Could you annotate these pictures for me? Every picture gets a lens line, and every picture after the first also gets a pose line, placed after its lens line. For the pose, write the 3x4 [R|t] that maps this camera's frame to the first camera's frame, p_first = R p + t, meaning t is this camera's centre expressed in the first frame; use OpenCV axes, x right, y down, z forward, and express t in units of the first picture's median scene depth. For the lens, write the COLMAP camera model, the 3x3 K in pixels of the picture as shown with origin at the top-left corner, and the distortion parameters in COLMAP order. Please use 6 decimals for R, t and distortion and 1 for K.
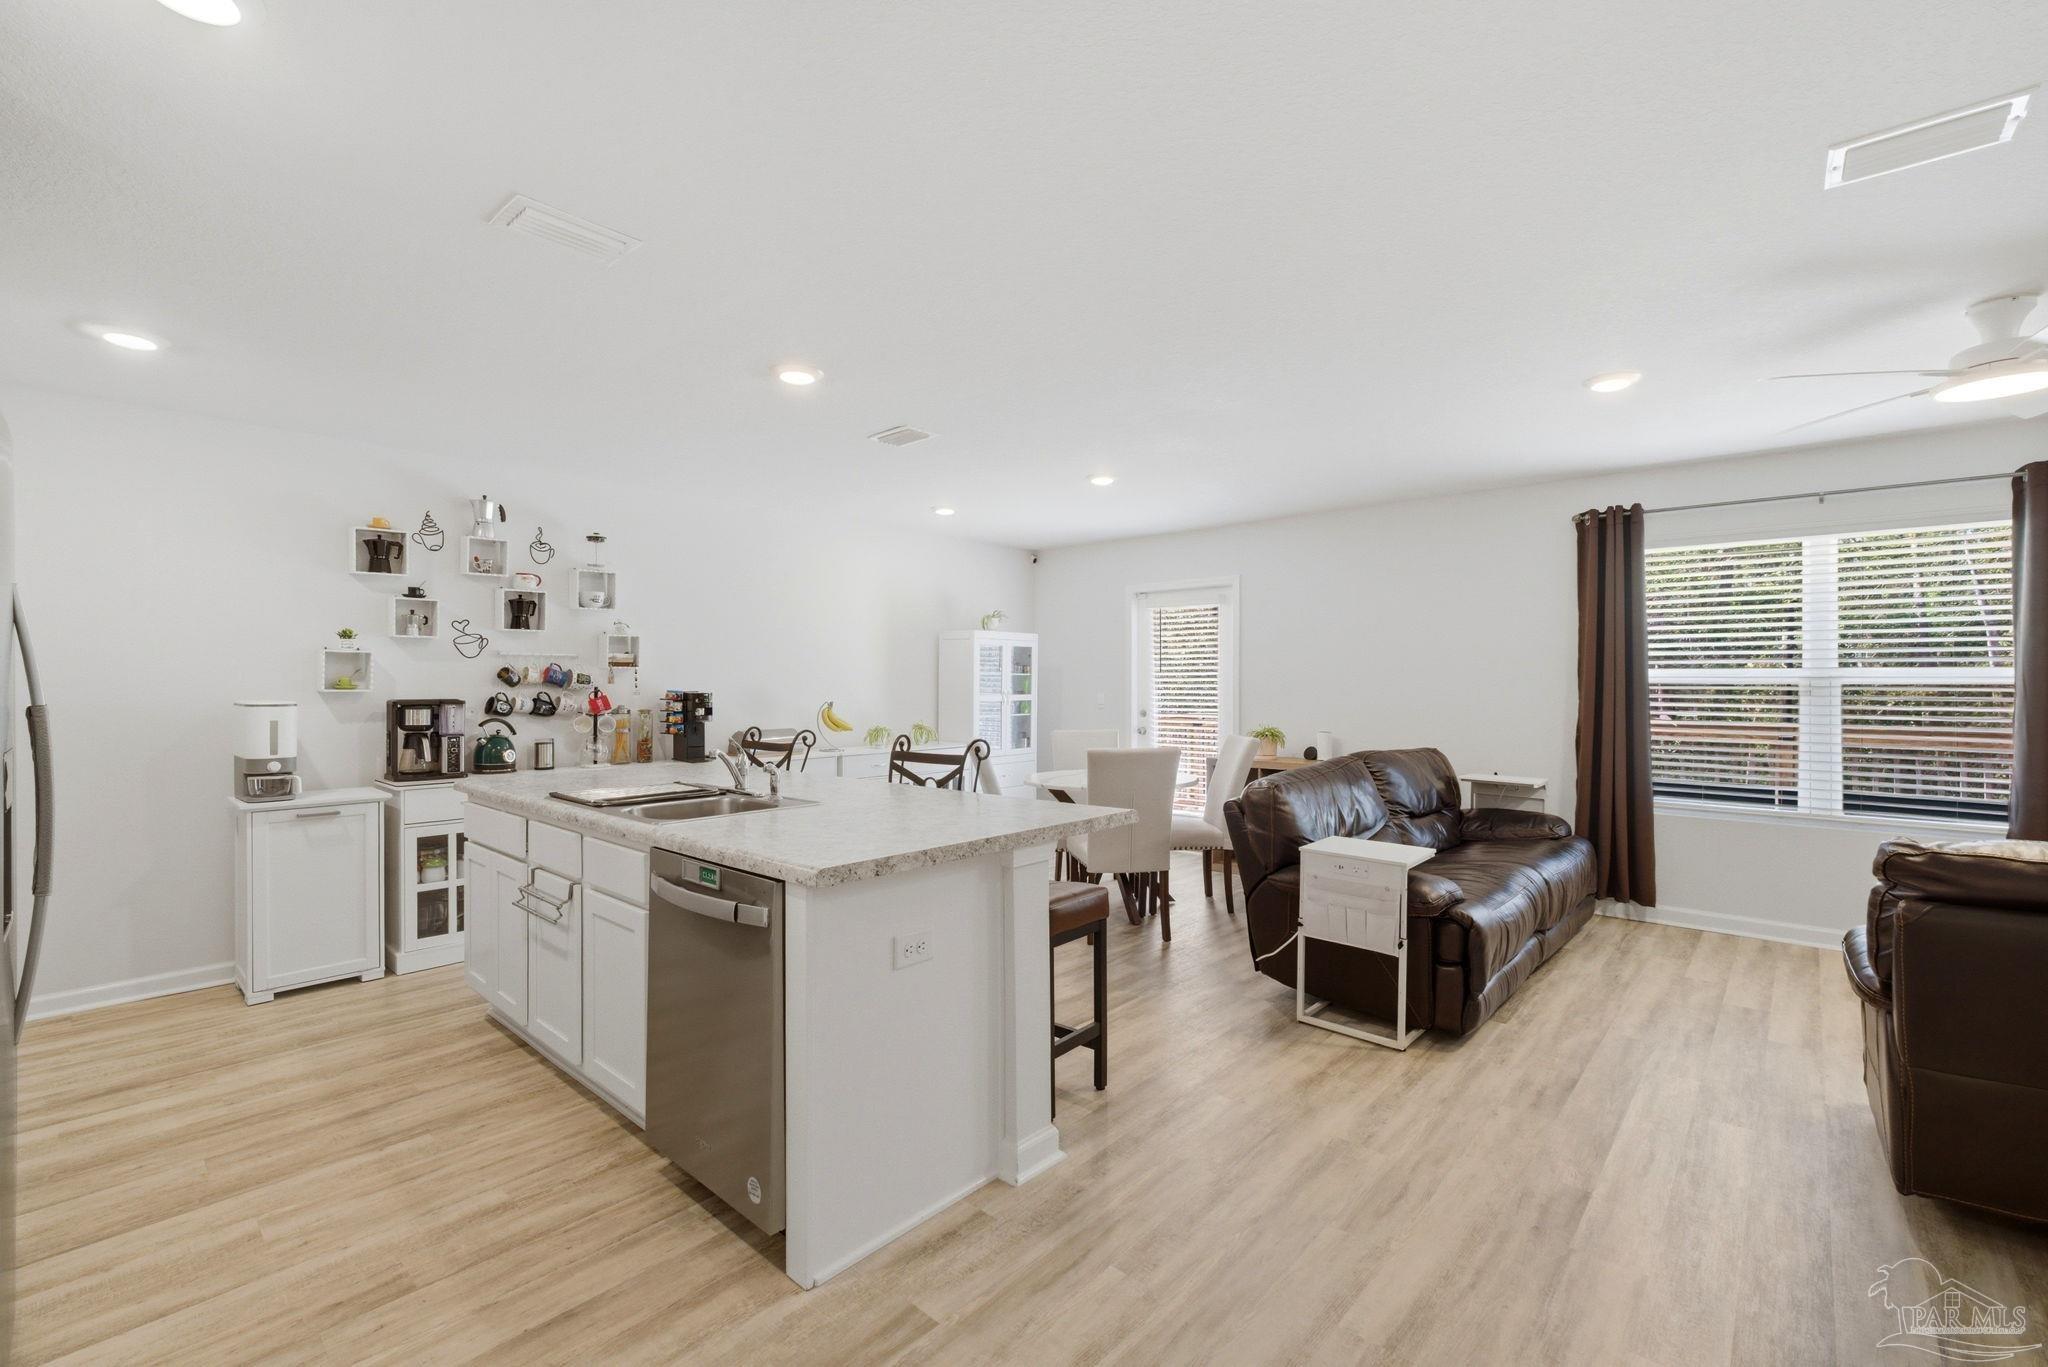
lens RADIAL K [[874.4, 0, 1030.2], [0, 874.4, 685.2], [0, 0, 1]] dist [-0.010018, 0.004075]
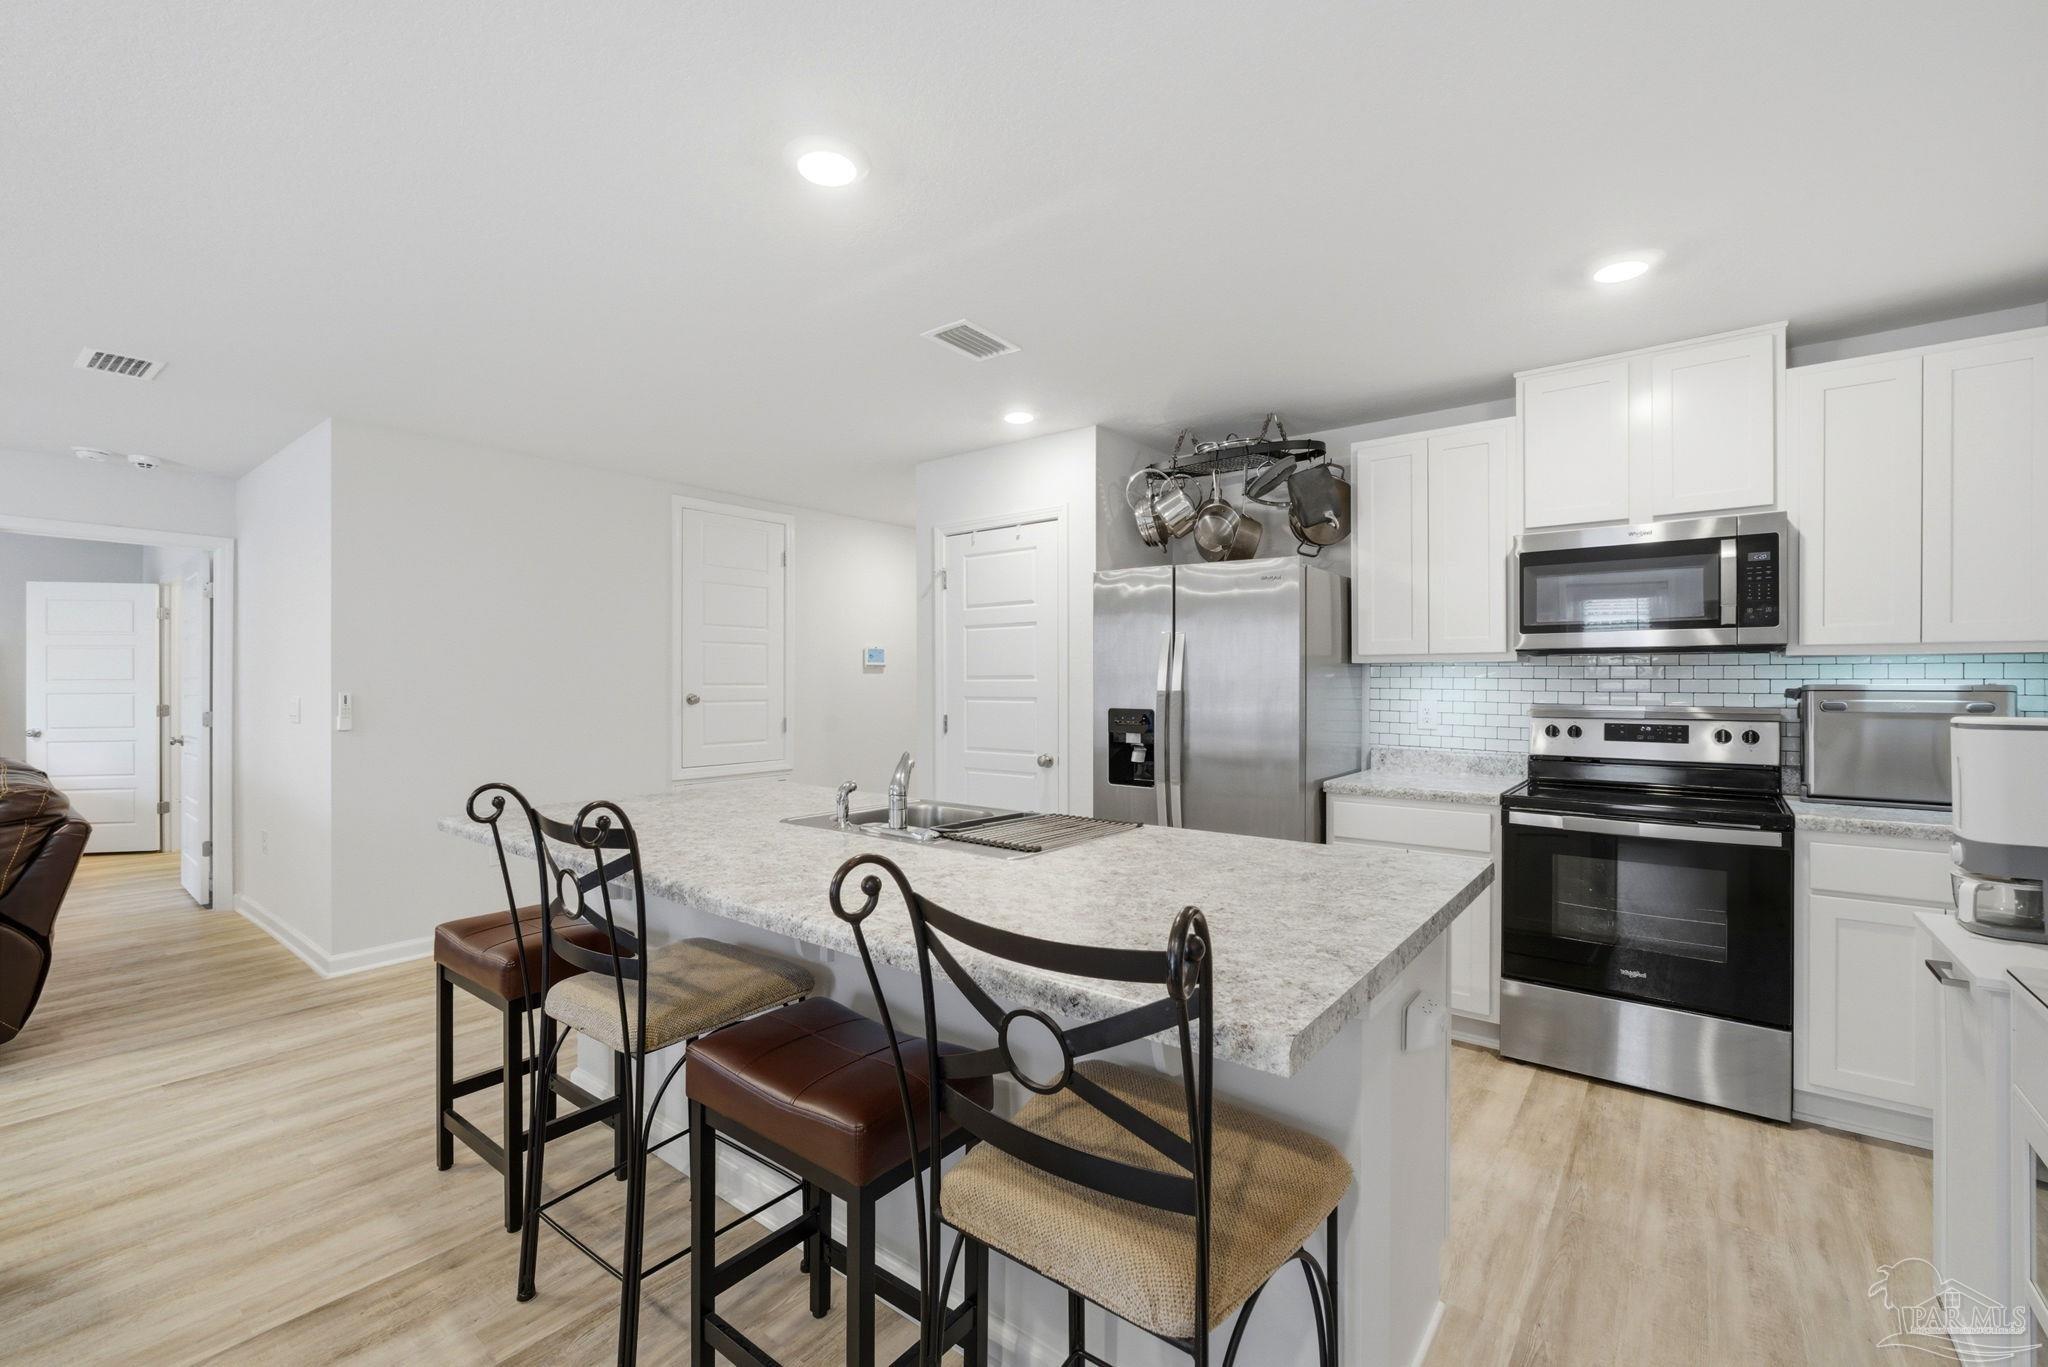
lens RADIAL K [[874.4, 0, 1028.0], [0, 874.4, 685.5], [0, 0, 1]] dist [-0.010018, 0.004075]
pose [[-0.998732, 0.001810, -0.050319, -0.281083], [0.001369, 0.999960, 0.008800, -0.002551], [0.050333, 0.008720, -0.998694, 1.190277]]
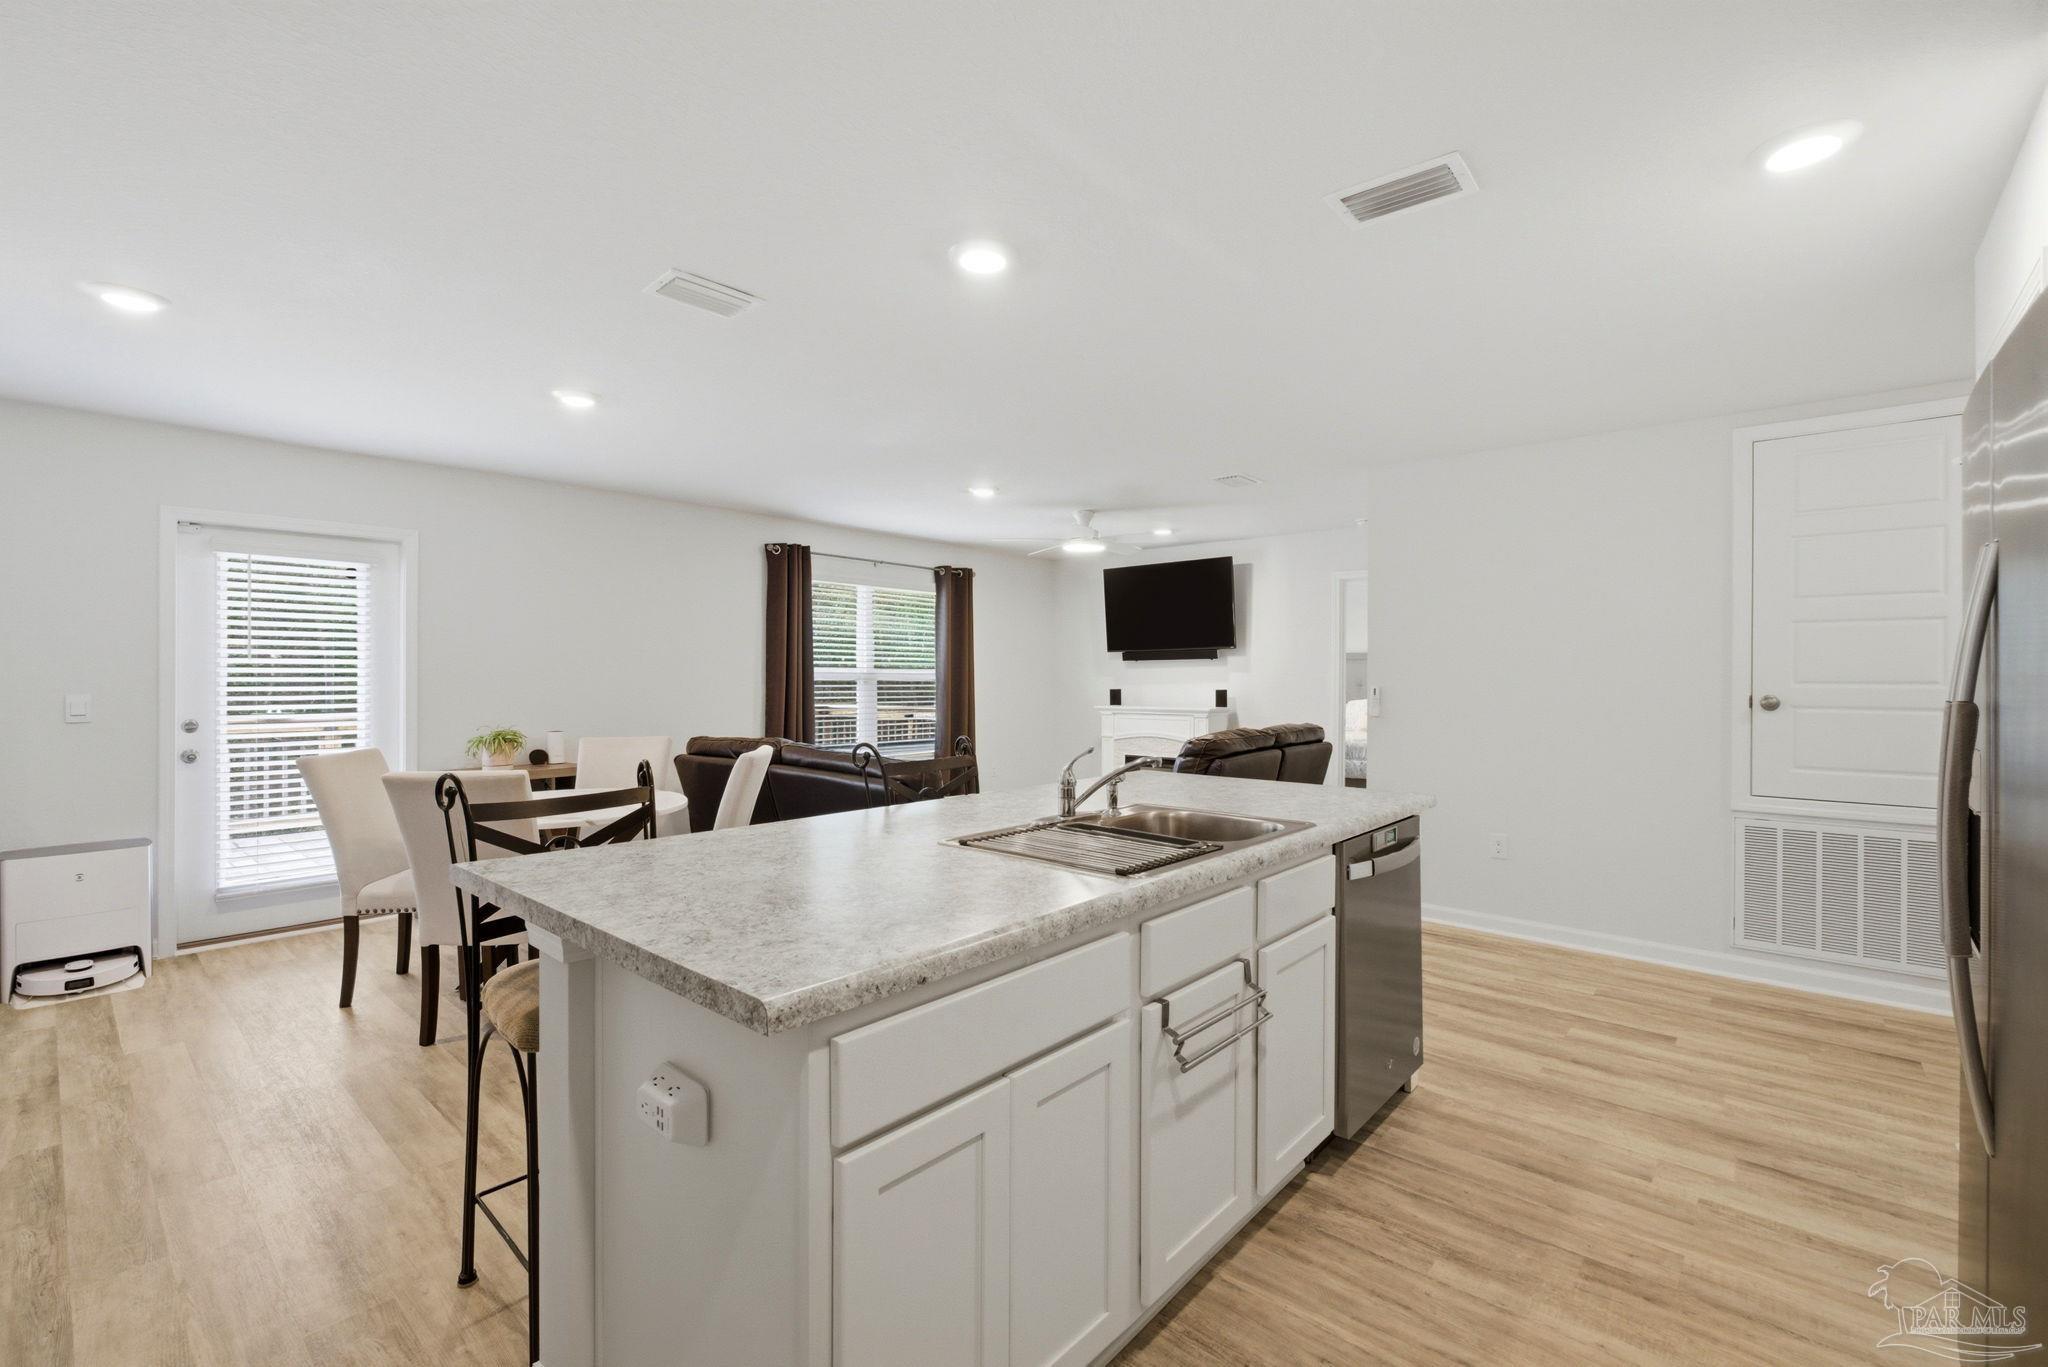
lens RADIAL K [[874.4, 0, 1009.3], [0, 874.4, 683.8], [0, 0, 1]] dist [-0.010018, 0.004075]
pose [[0.005763, -0.006821, 0.999960, -0.749020], [0.000881, 0.999976, 0.006816, -0.000055], [-0.999983, 0.000842, 0.005769, 0.722580]]
